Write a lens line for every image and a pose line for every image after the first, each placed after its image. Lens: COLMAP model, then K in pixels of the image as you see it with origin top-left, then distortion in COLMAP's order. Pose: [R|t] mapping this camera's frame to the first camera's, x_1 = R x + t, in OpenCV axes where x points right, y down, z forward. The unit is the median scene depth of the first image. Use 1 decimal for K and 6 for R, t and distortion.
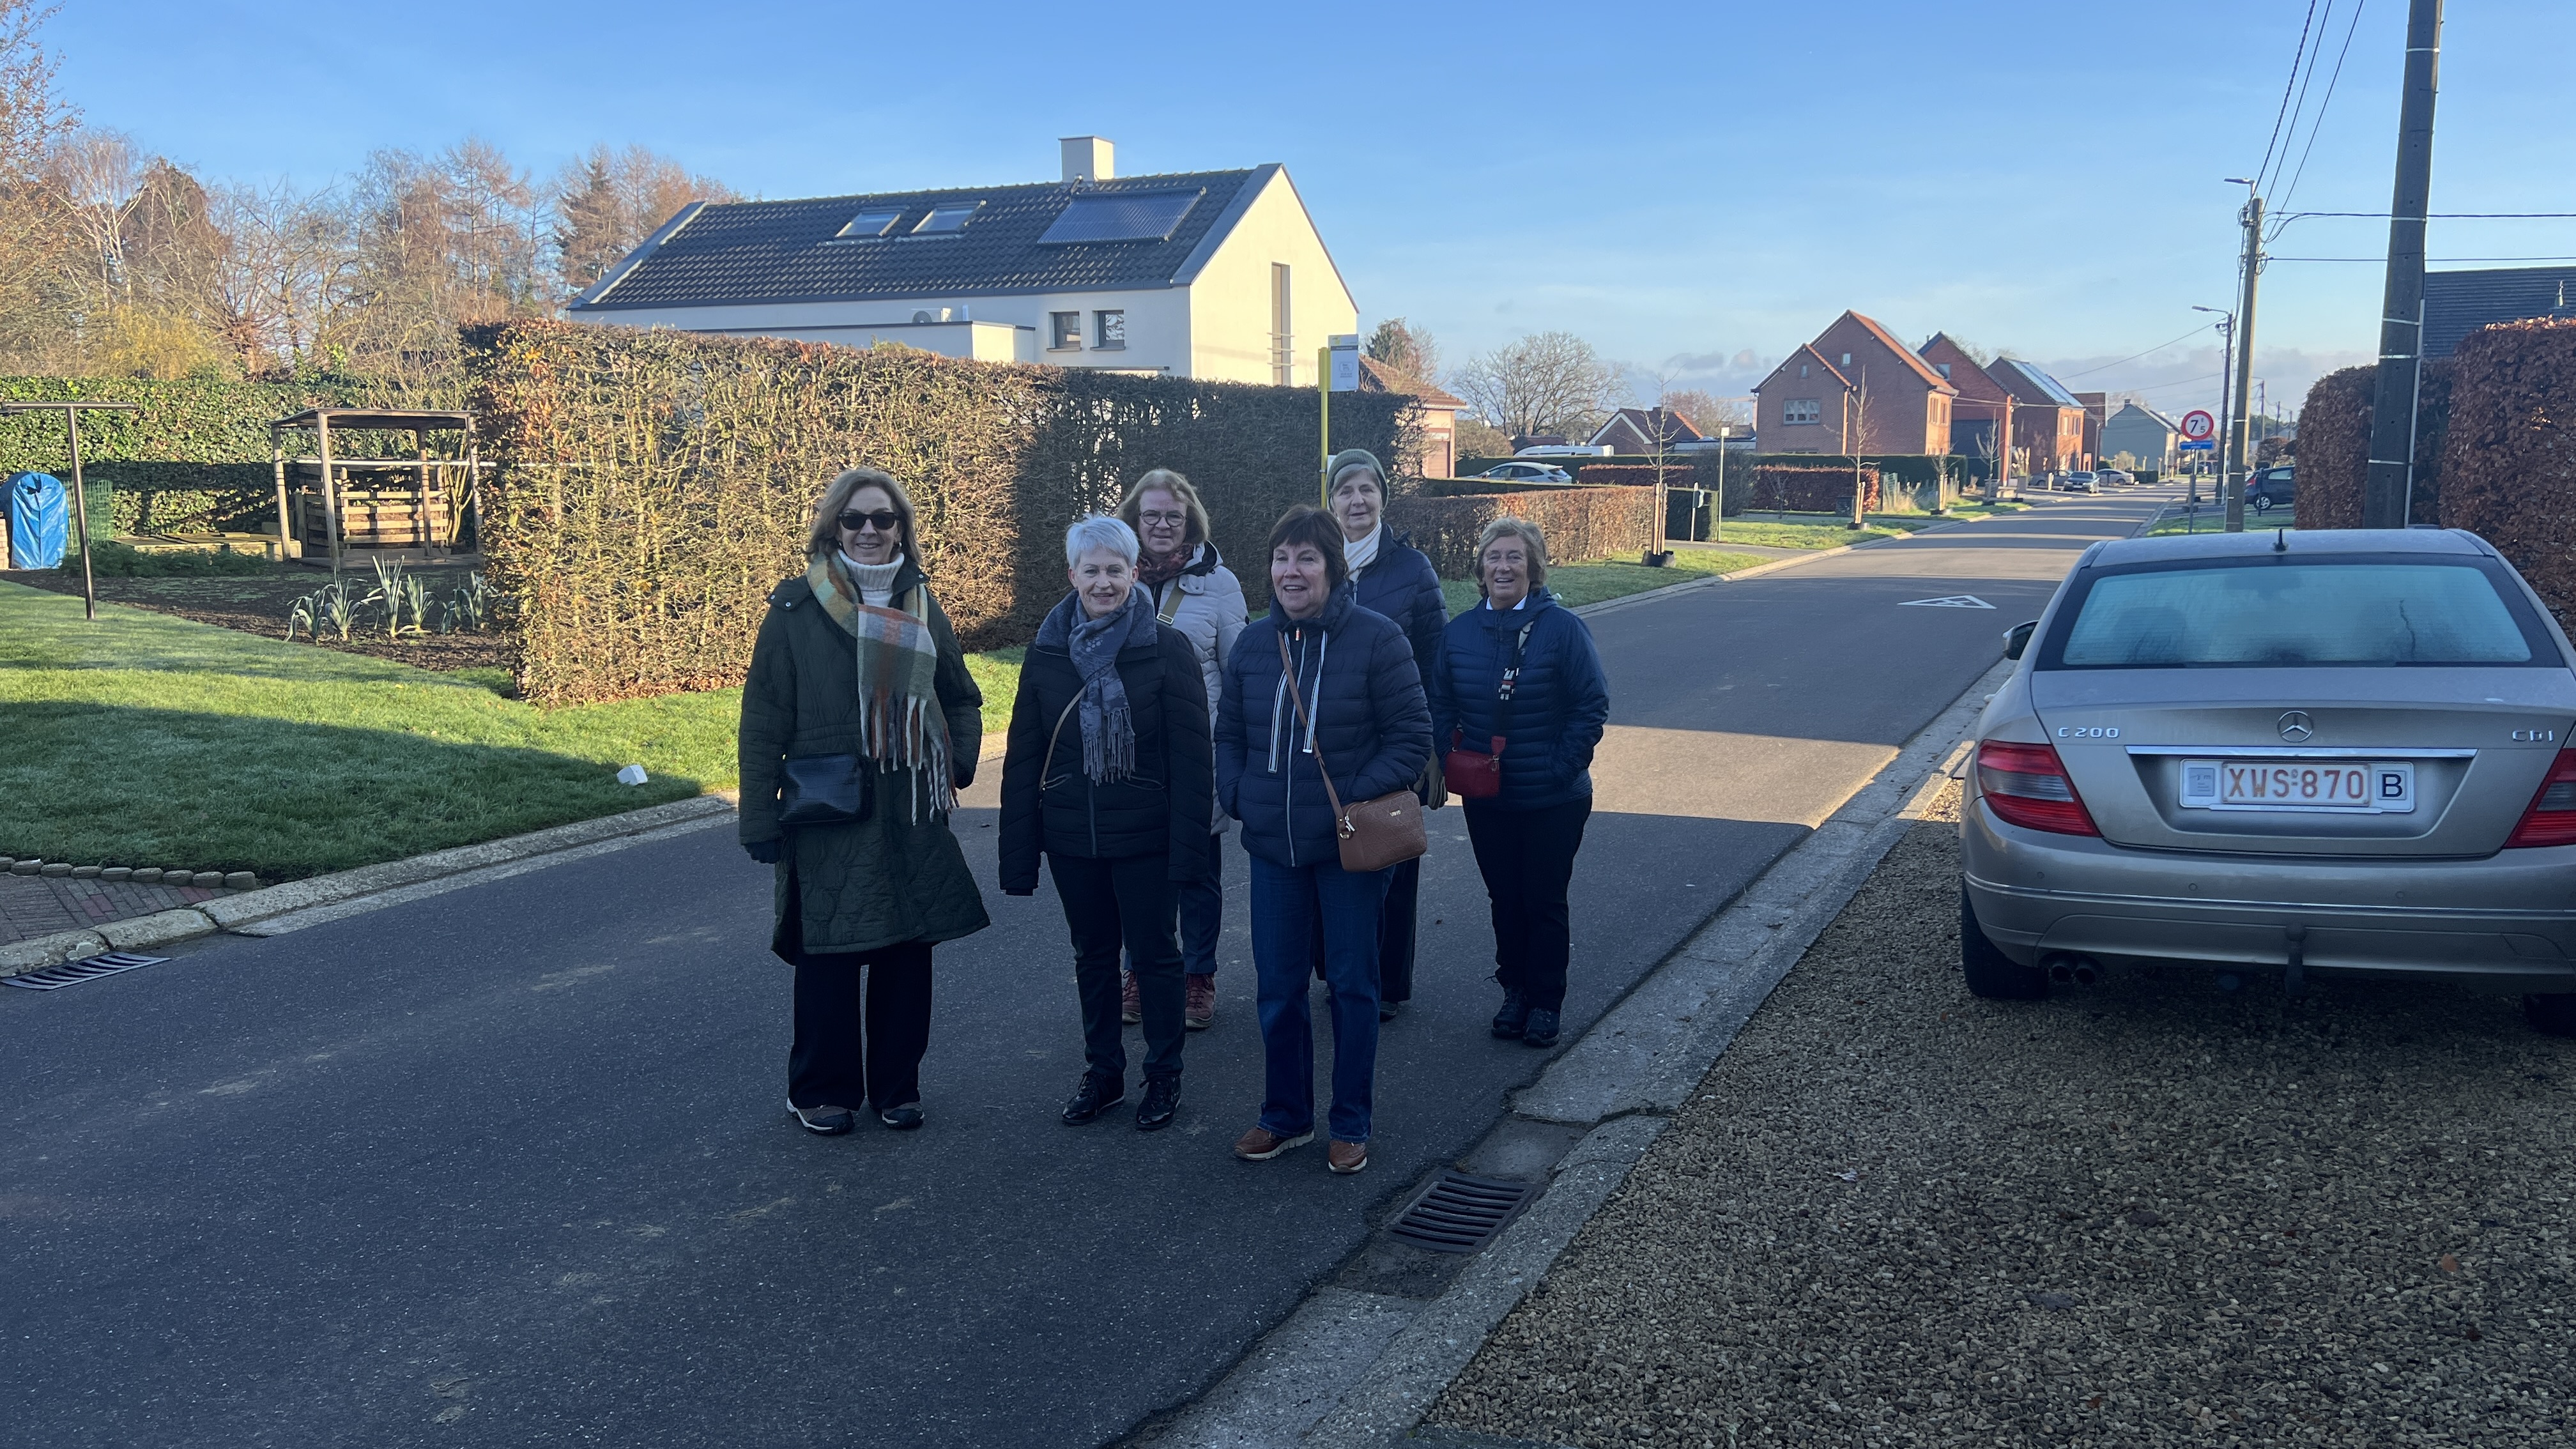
lens RADIAL K [[1941.9, 0, 1305.4], [0, 1941.9, 727.0], [0, 0, 1]] dist [0.045934, -0.051067]
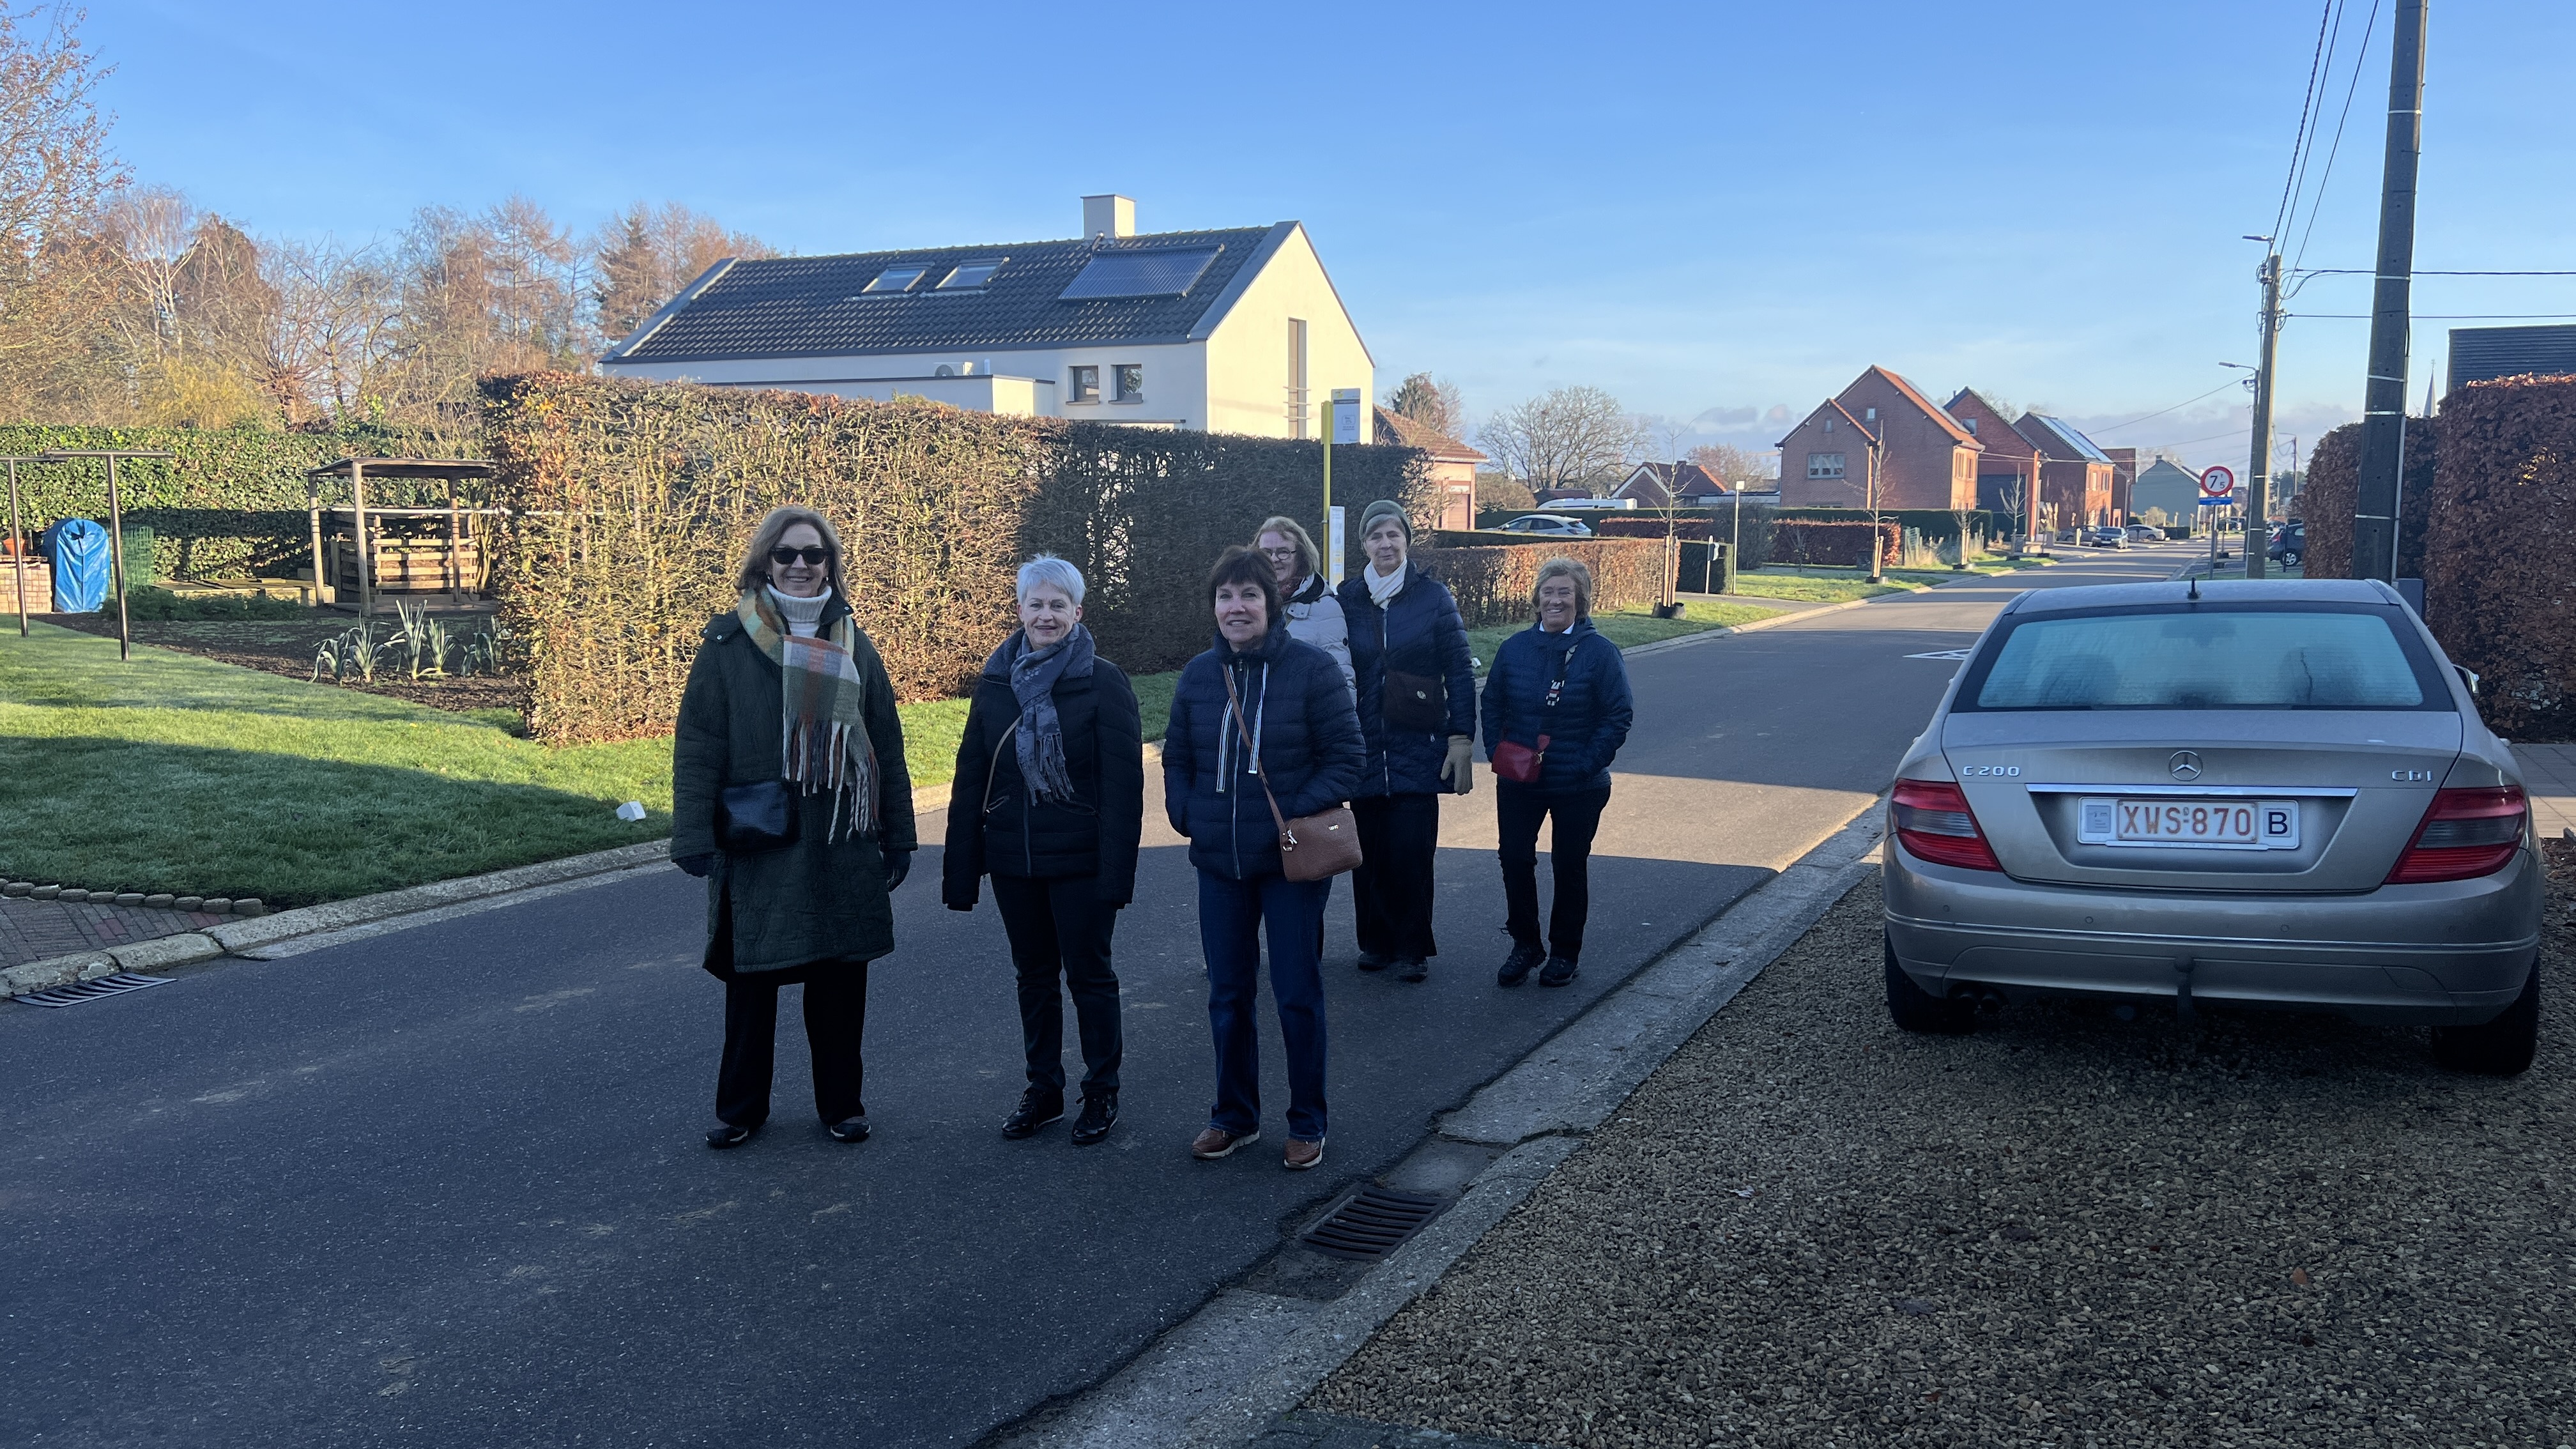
lens RADIAL K [[1940.5, 0, 1286.3], [0, 1940.5, 722.8], [0, 0, 1]] dist [0.050347, -0.058517]
pose [[0.999697, 0.006514, -0.023741, 0.018890], [-0.007191, 0.999567, -0.028539, 0.003585], [0.023545, 0.028702, 0.999311, -0.017744]]
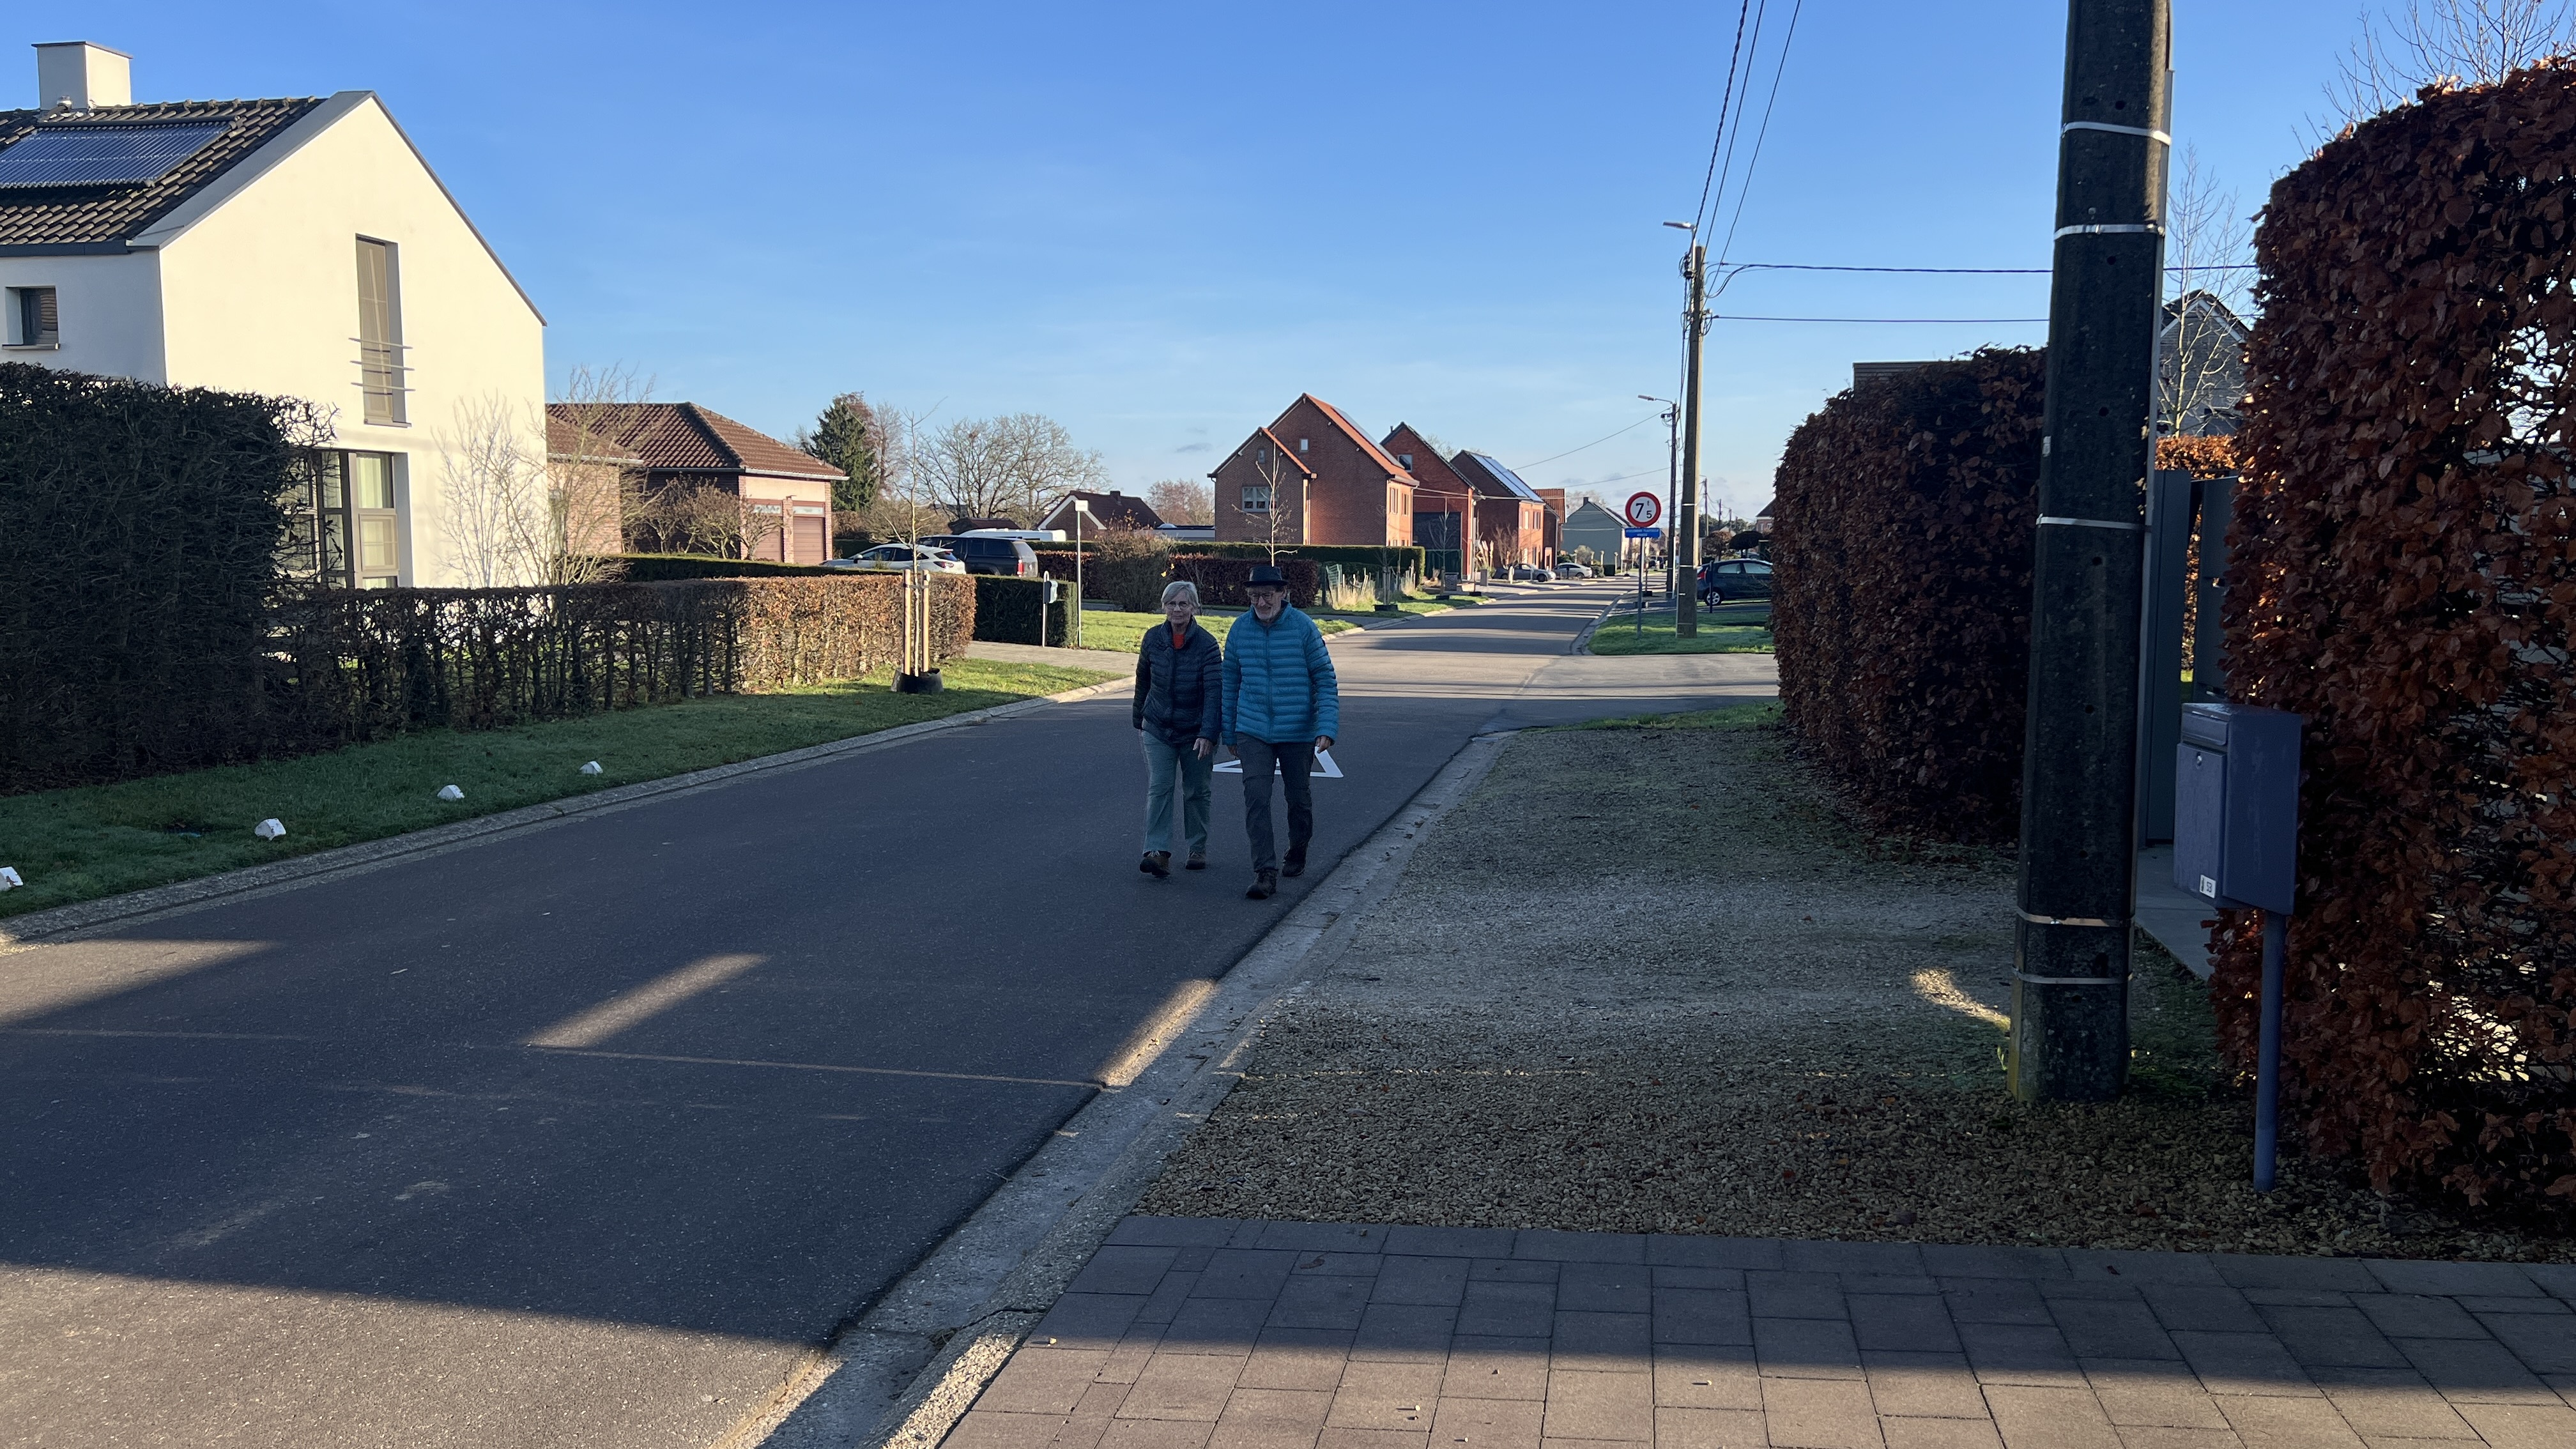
lens RADIAL K [[1941.9, 0, 1305.4], [0, 1941.9, 727.0], [0, 0, 1]] dist [0.045934, -0.051067]
pose [[0.968913, -0.013354, 0.247039, 0.343576], [0.024623, 0.998789, -0.042586, -0.090754], [-0.246172, 0.047345, 0.968069, 0.739171]]
